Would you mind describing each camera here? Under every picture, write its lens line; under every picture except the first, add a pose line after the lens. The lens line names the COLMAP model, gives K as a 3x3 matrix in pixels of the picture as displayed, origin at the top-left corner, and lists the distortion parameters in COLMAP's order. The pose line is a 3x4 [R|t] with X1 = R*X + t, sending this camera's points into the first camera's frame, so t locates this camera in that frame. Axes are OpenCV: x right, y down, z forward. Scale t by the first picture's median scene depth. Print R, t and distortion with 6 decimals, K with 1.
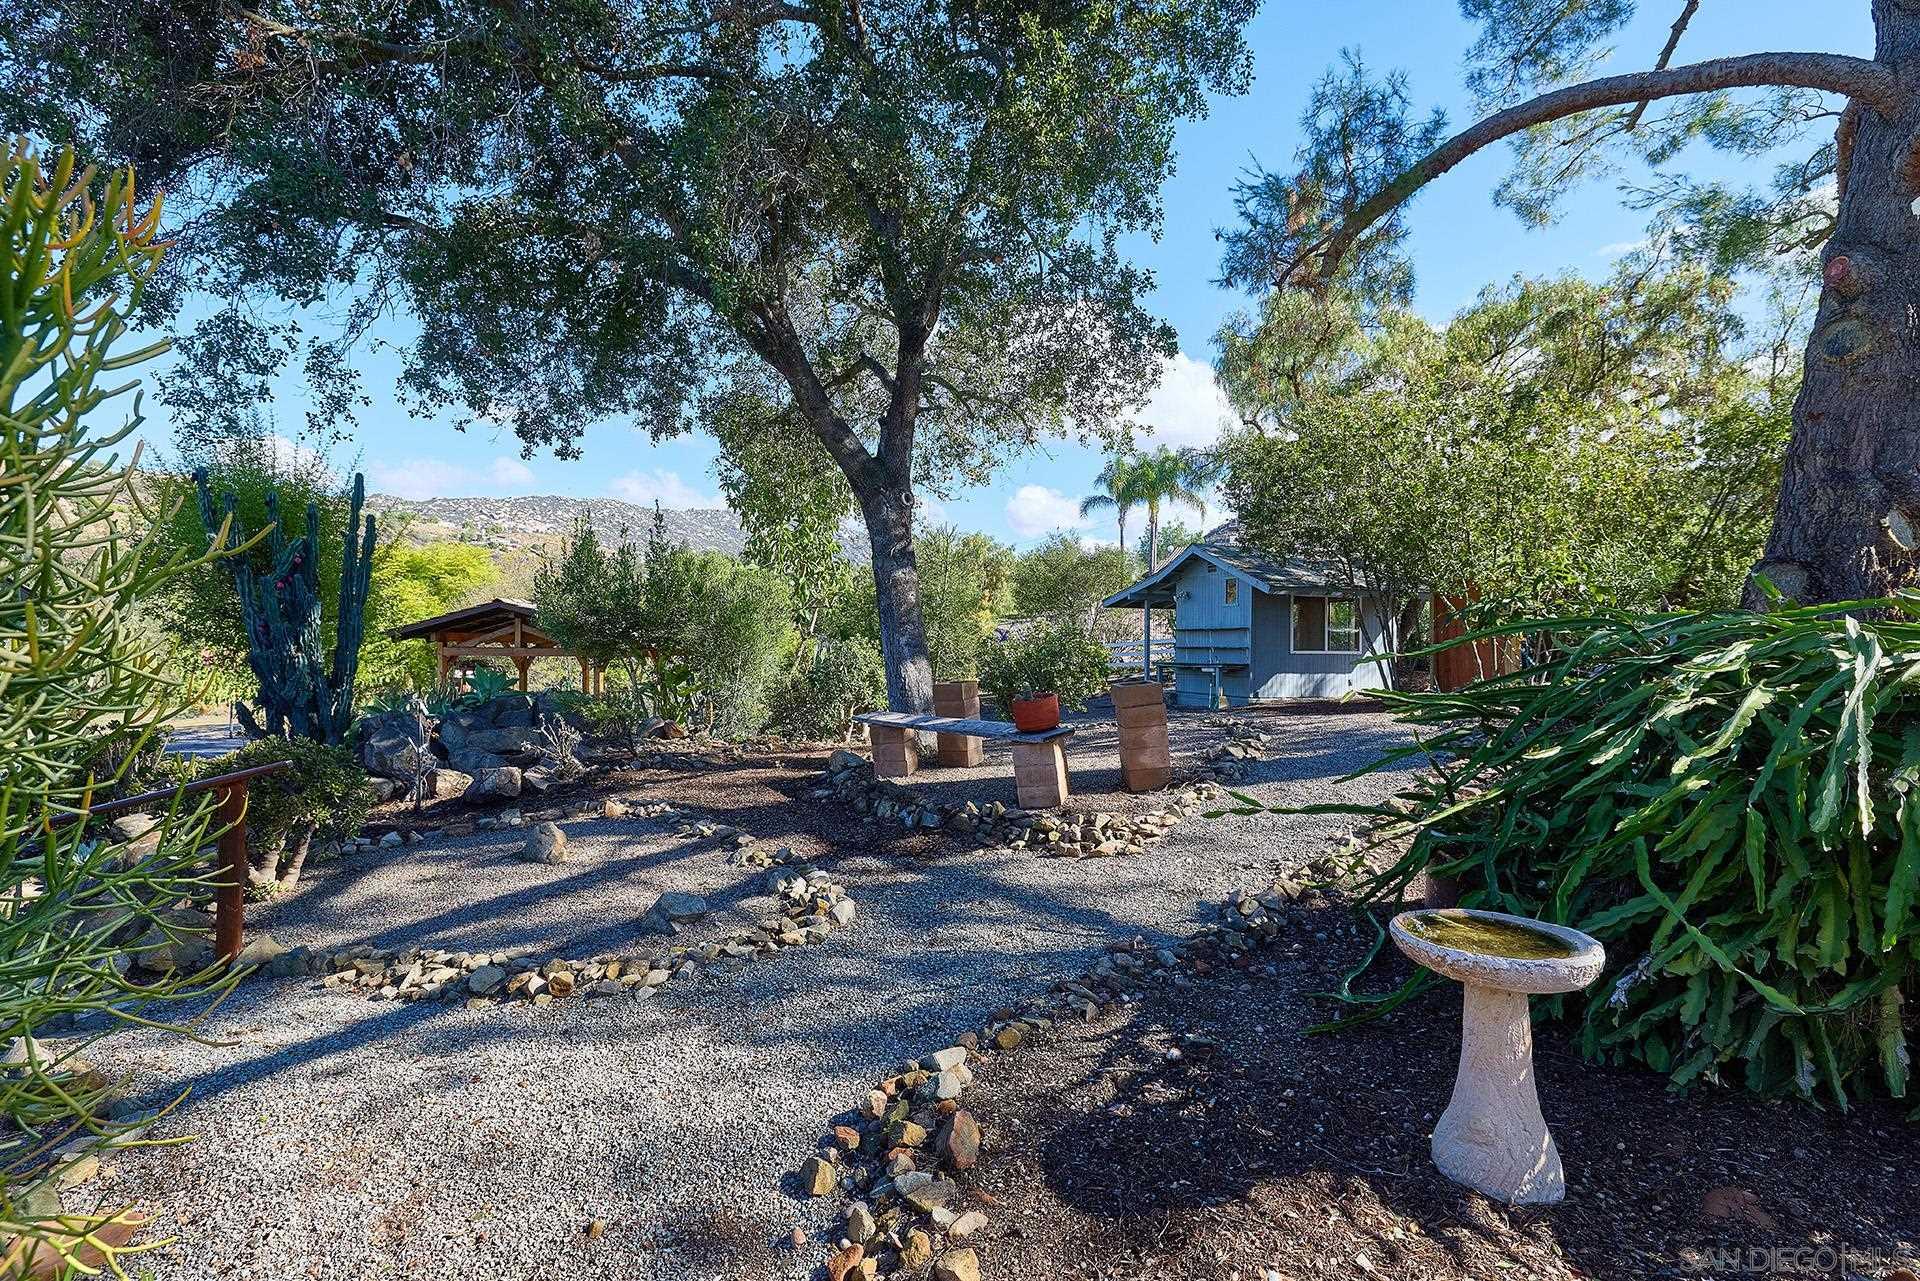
lens RADIAL K [[865.4, 0, 959.1], [0, 865.4, 643.2], [0, 0, 1]] dist [0.001624, 0.000483]
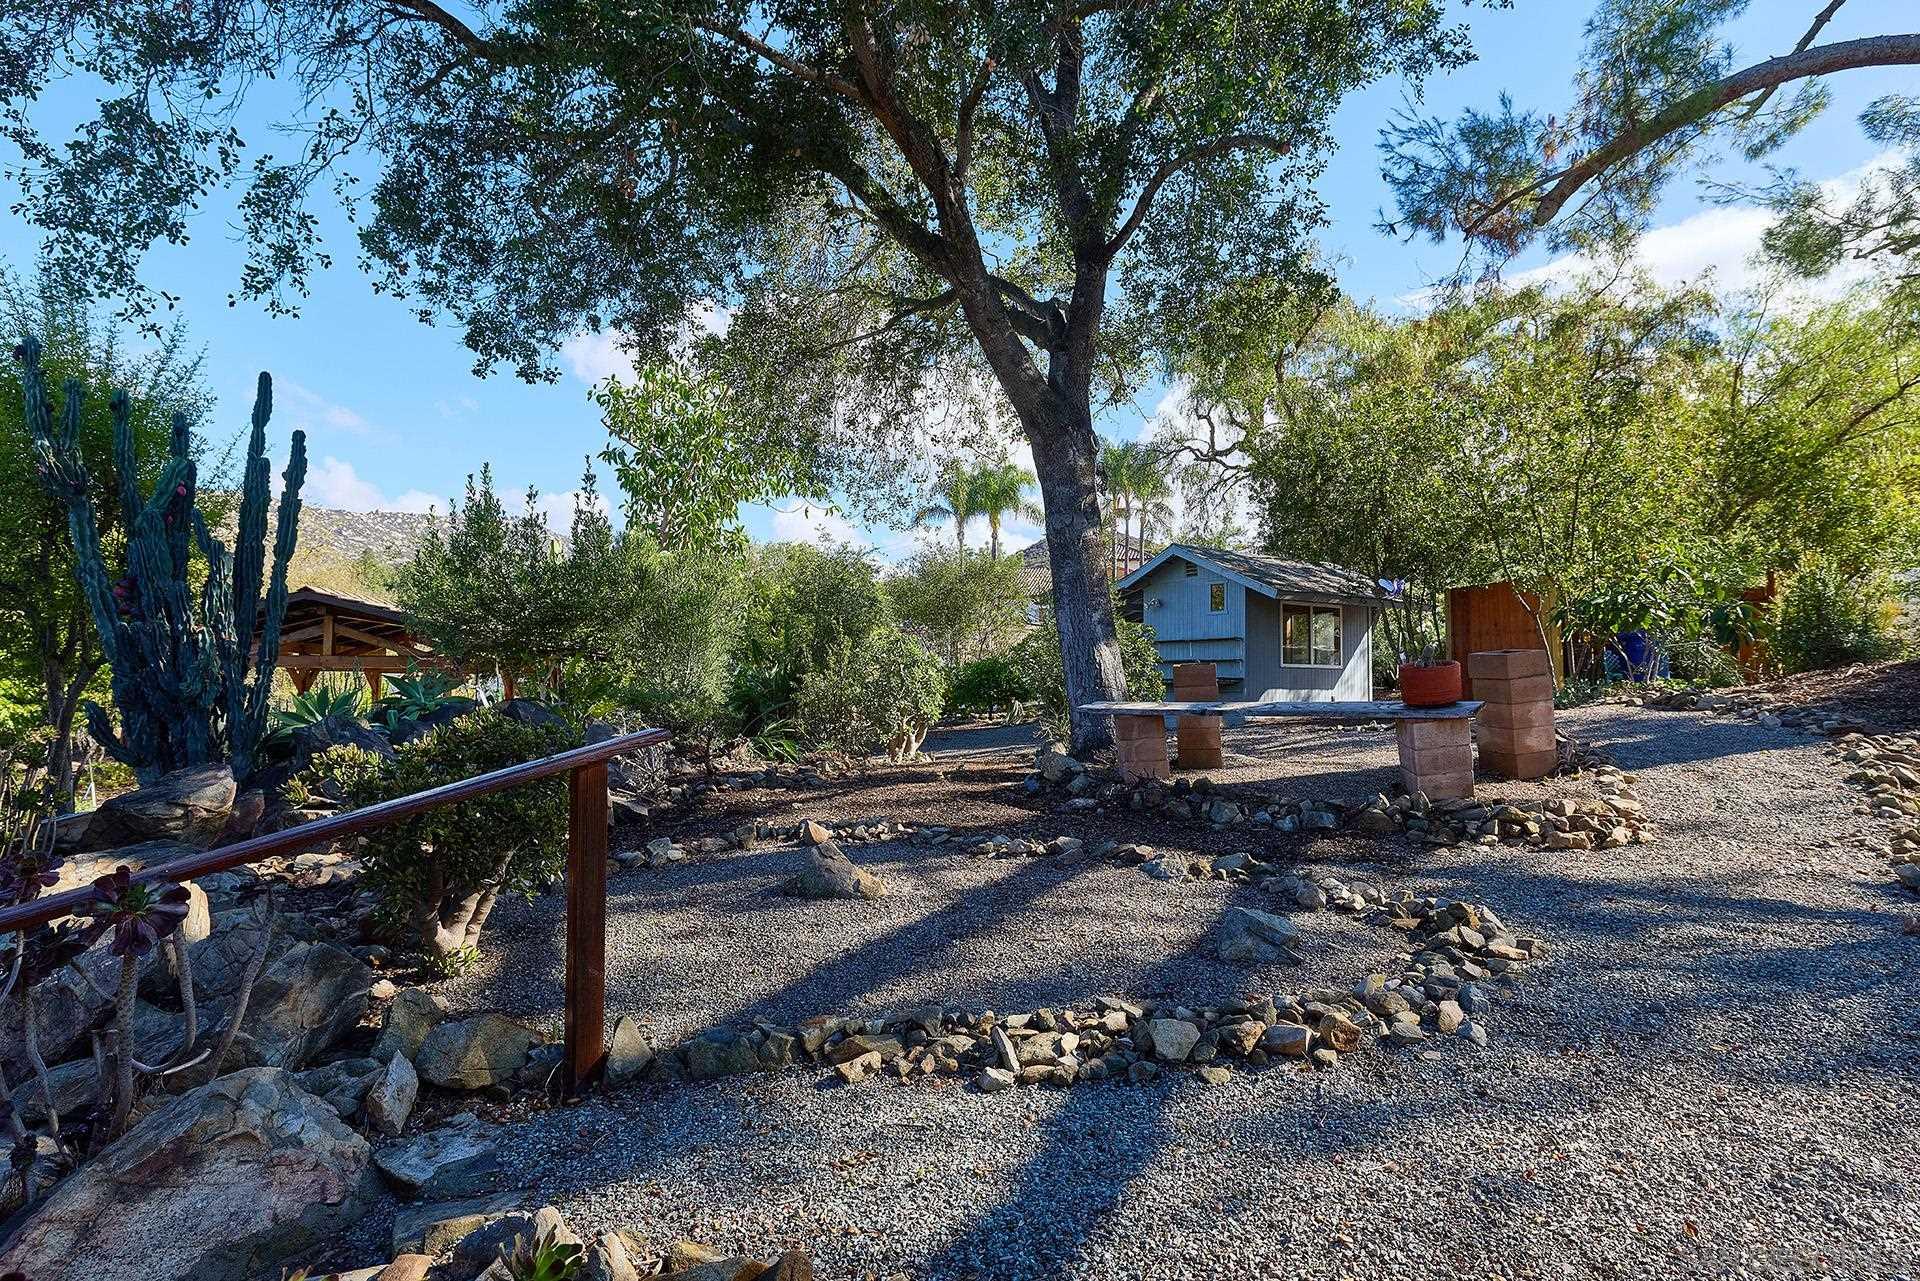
lens RADIAL K [[991.0, 0, 960.1], [0, 991.0, 637.8], [0, 0, 1]] dist [0.002505, 0.000266]
pose [[0.972790, 0.009417, 0.231496, -0.339084], [0.000402, 0.999104, -0.042332, 0.046734], [-0.231687, 0.041274, 0.971914, 0.120144]]
